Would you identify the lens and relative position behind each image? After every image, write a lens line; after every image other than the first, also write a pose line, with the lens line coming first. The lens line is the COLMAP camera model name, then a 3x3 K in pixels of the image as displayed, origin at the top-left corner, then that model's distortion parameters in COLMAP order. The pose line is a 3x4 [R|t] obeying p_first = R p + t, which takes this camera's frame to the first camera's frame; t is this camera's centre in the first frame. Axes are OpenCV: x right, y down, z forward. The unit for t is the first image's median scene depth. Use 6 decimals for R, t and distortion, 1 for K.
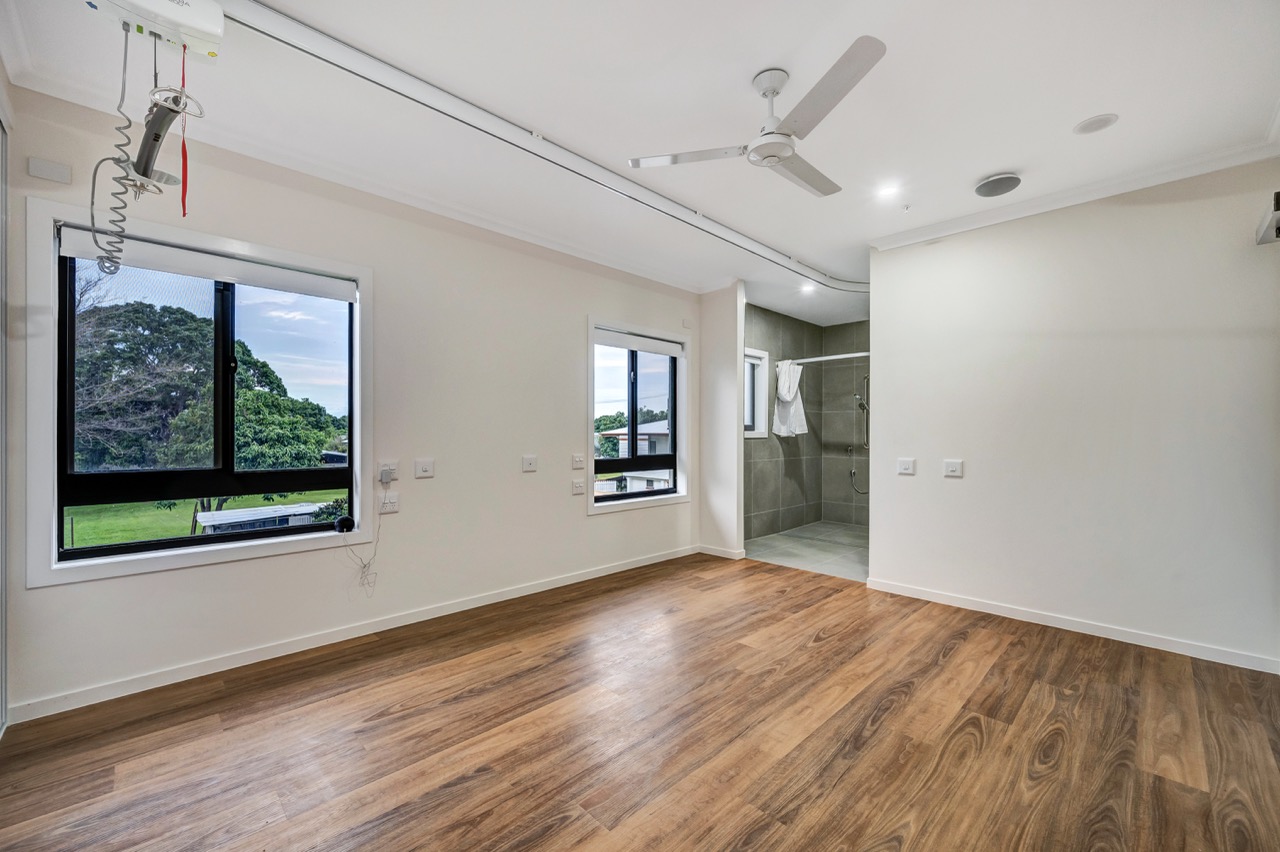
lens RADIAL K [[521.6, 0, 635.7], [0, 521.6, 433.9], [0, 0, 1]] dist [-0.000773, 0.000110]
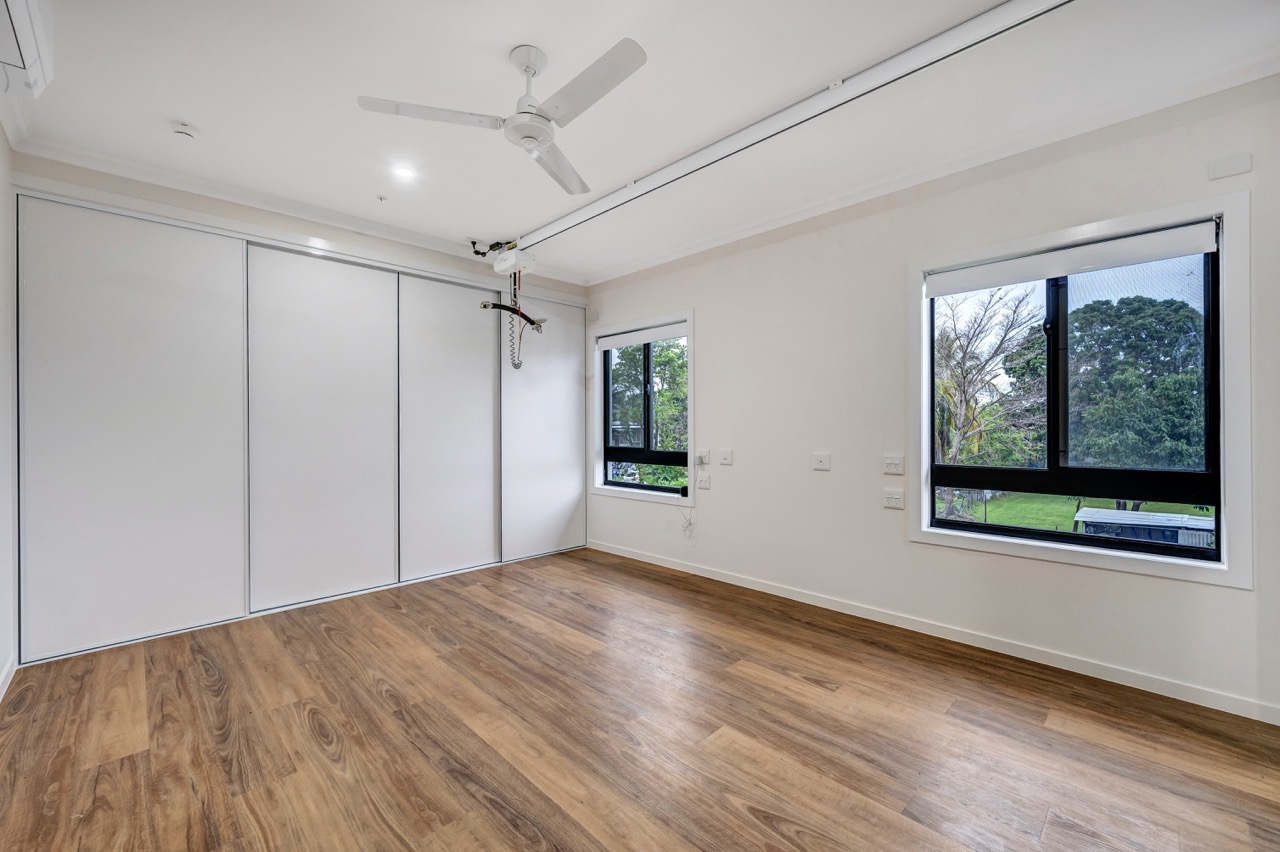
lens RADIAL K [[521.6, 0, 634.7], [0, 521.6, 425.8], [0, 0, 1]] dist [-0.000773, 0.000110]
pose [[-0.009195, -0.007300, -0.999931, 0.978635], [0.002572, 0.999970, -0.007324, 0.003584], [0.999954, -0.002640, -0.009176, 0.972008]]
